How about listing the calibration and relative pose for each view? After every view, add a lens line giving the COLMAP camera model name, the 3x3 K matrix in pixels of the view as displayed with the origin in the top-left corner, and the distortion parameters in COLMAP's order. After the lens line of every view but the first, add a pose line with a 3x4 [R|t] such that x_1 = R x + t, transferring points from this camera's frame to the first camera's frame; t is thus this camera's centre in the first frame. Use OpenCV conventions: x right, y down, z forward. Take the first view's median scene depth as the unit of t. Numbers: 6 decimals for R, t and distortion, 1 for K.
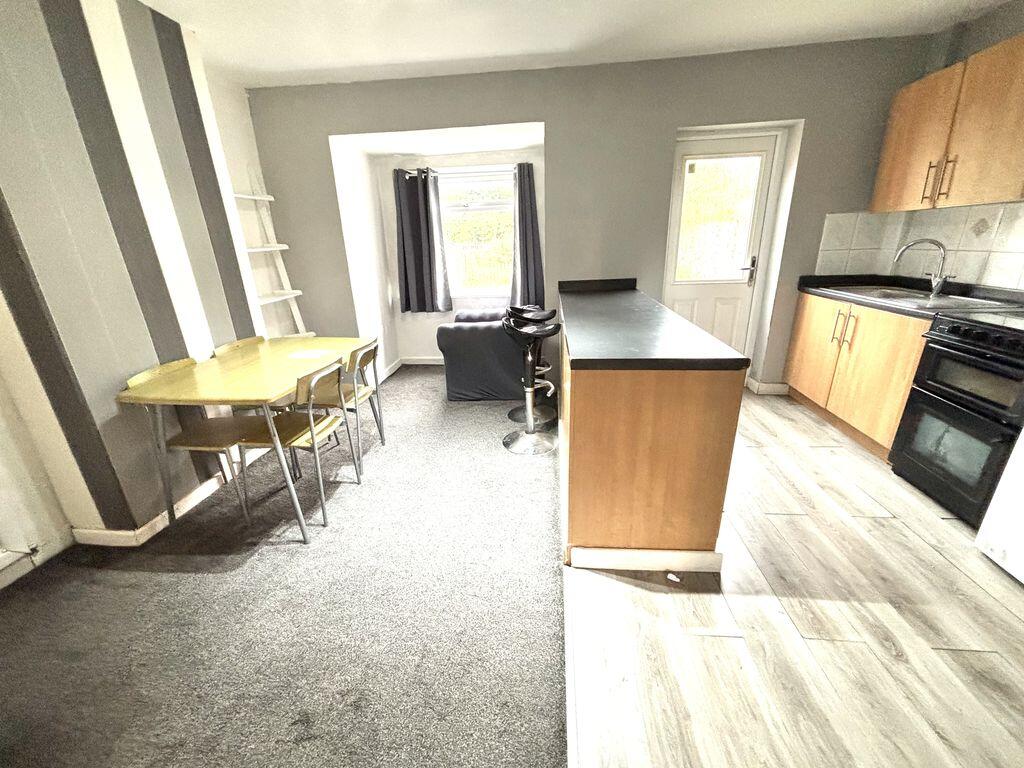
lens RADIAL K [[414.0, 0, 507.9], [0, 414.0, 382.5], [0, 0, 1]] dist [0.003694, -0.000006]
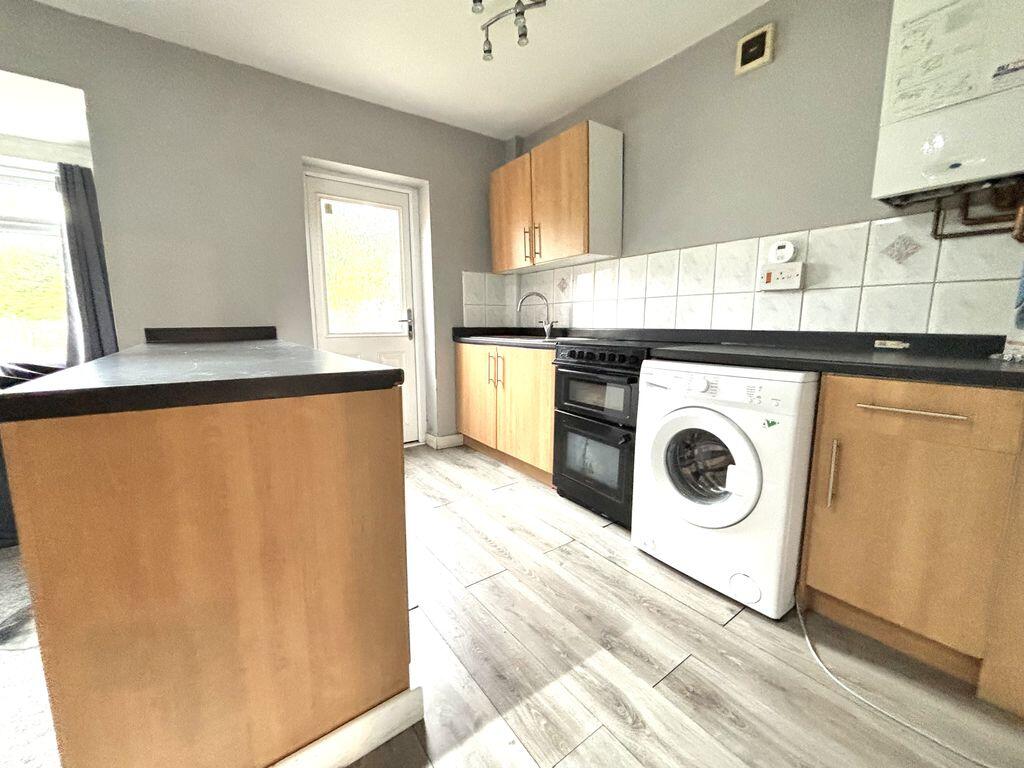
lens RADIAL K [[414.0, 0, 507.9], [0, 414.0, 382.5], [0, 0, 1]] dist [0.003694, -0.000006]
pose [[0.749802, -0.062255, 0.658727, 0.146895], [0.196501, 0.971599, -0.131845, 0.047305], [-0.631811, 0.228299, 0.740739, 0.219853]]
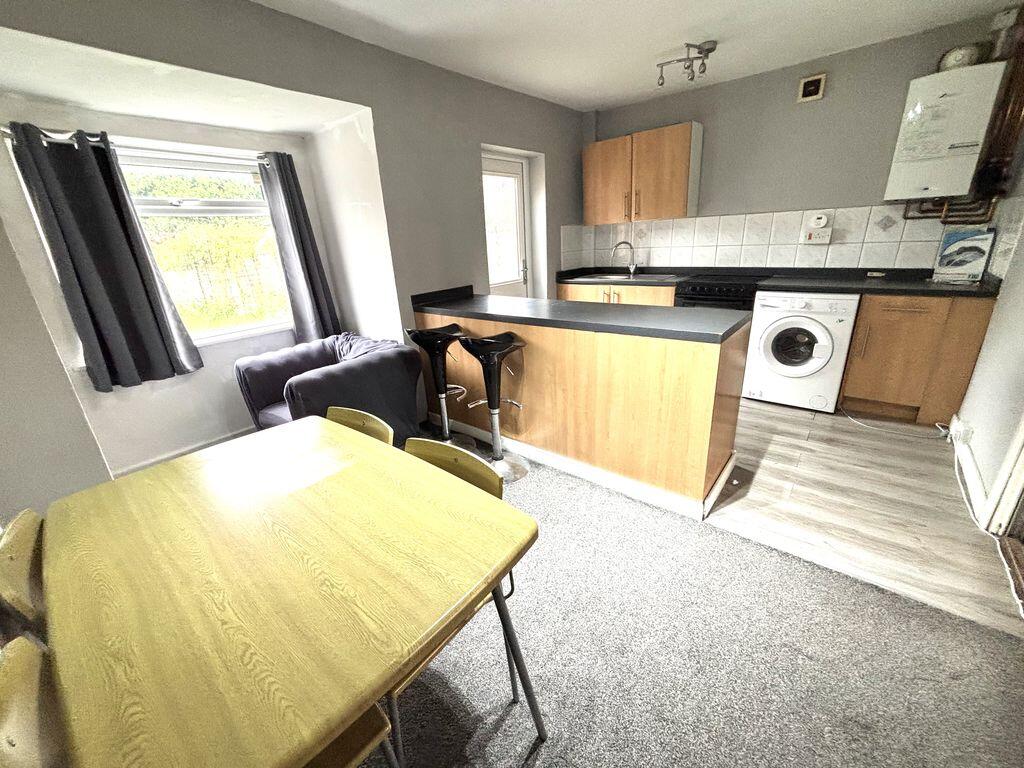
lens RADIAL K [[414.0, 0, 507.9], [0, 414.0, 382.5], [0, 0, 1]] dist [0.003694, -0.000006]
pose [[0.567087, -0.268735, 0.778585, -0.629149], [0.303785, 0.946875, 0.105558, -0.129513], [-0.765590, 0.176662, 0.618598, 0.430014]]
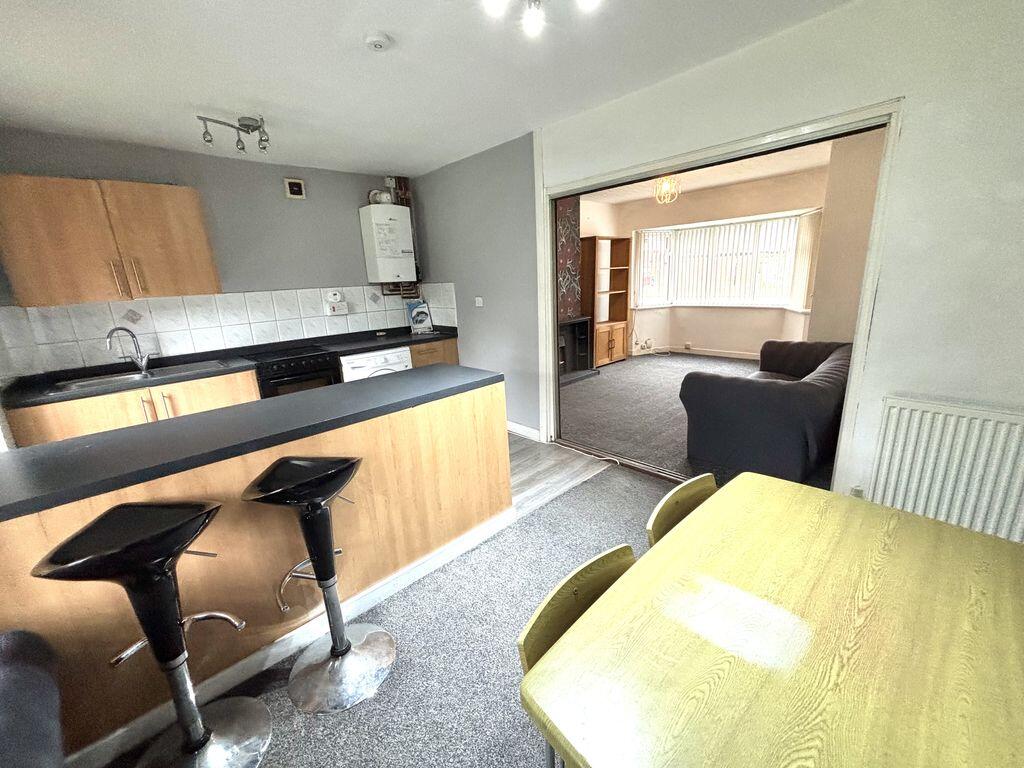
lens RADIAL K [[413.7, 0, 513.3], [0, 413.7, 380.7], [0, 0, 1]] dist [-0.000979, -0.000163]
pose [[-0.752947, -0.084715, 0.652606, -0.486081], [0.291932, 0.845765, 0.446606, -0.394489], [-0.589786, 0.526787, -0.612085, 1.089337]]
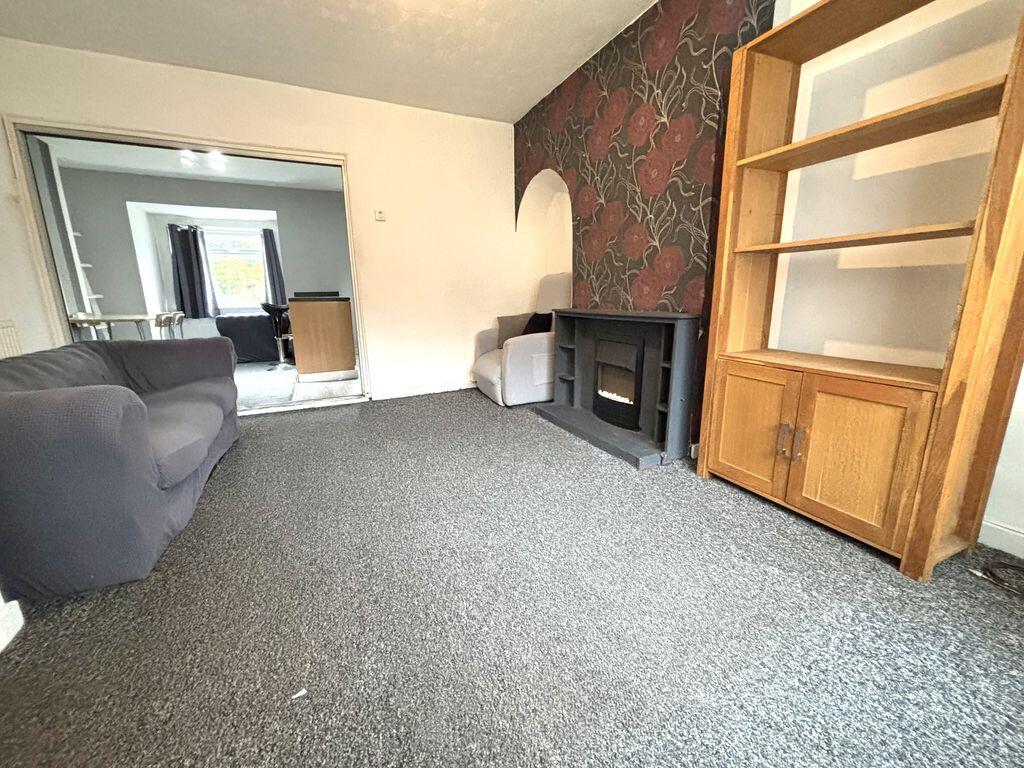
lens RADIAL K [[411.5, 0, 508.5], [0, 411.5, 381.7], [0, 0, 1]] dist [-0.001877, -0.000054]
pose [[0.861839, -0.081093, 0.500657, -0.002962], [0.150849, 0.983447, -0.100382, 0.601027], [-0.484230, 0.162036, 0.859806, -1.227335]]
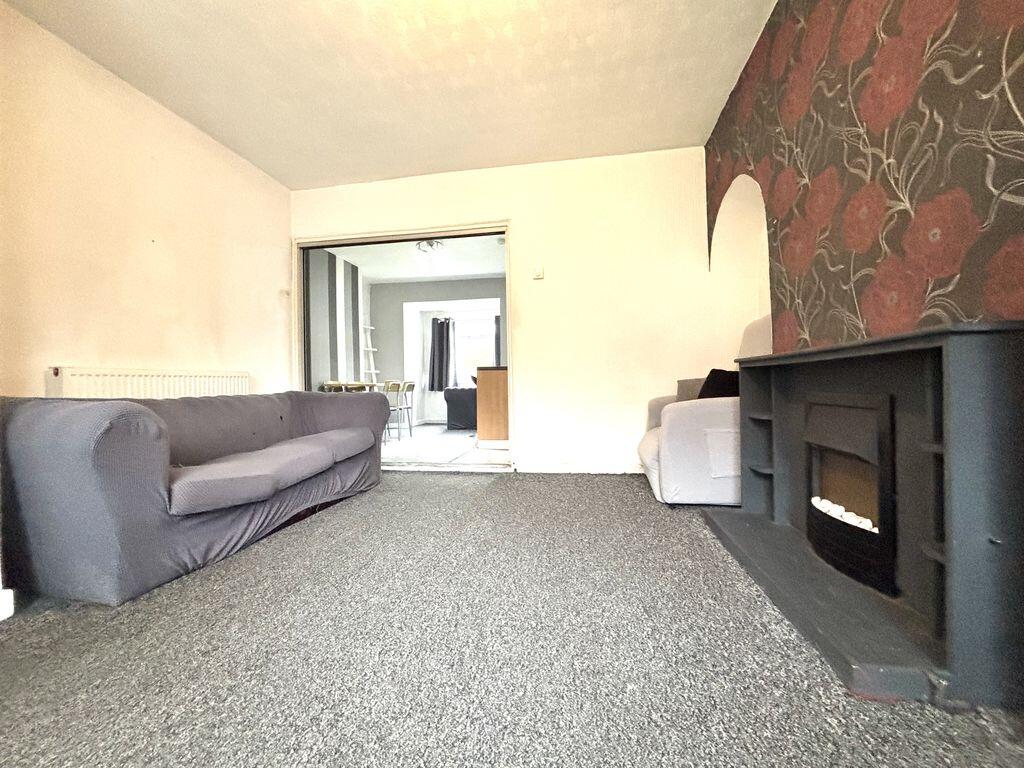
lens RADIAL K [[411.5, 0, 508.5], [0, 411.5, 381.7], [0, 0, 1]] dist [-0.001877, -0.000054]
pose [[0.996573, 0.019929, -0.080284, 0.368102], [-0.046103, 0.939648, -0.339023, 0.615983], [0.068682, 0.341563, 0.937346, -1.038677]]
